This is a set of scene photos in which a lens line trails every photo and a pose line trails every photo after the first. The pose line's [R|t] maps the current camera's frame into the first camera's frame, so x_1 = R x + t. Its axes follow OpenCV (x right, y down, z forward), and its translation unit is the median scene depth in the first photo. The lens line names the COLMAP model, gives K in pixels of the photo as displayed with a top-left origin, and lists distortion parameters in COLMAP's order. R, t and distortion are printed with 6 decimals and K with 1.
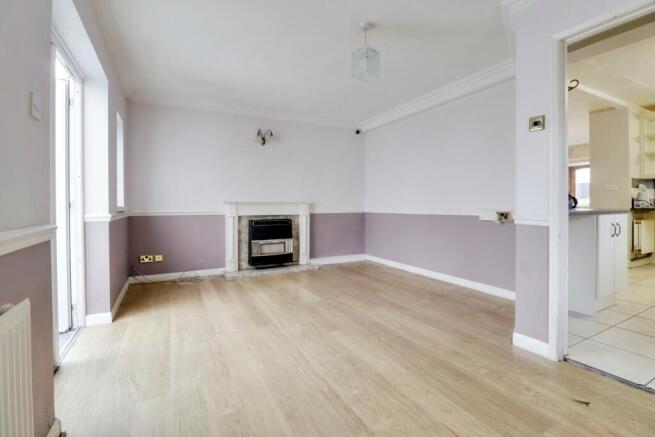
lens RADIAL K [[304.1, 0, 337.3], [0, 304.1, 204.5], [0, 0, 1]] dist [-0.001220, -0.000050]
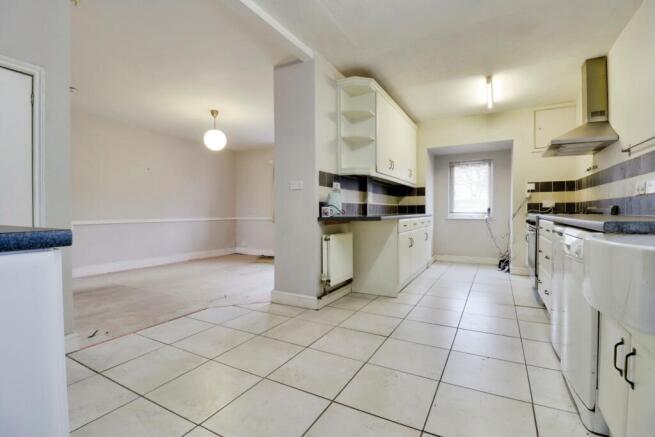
lens RADIAL K [[304.1, 0, 328.2], [0, 304.1, 216.5], [0, 0, 1]] dist [-0.001220, -0.000050]
pose [[0.855871, -0.004794, 0.517167, 0.646077], [-0.002513, 0.999907, 0.013428, 0.001693], [-0.517183, -0.012792, 0.855779, 0.431310]]
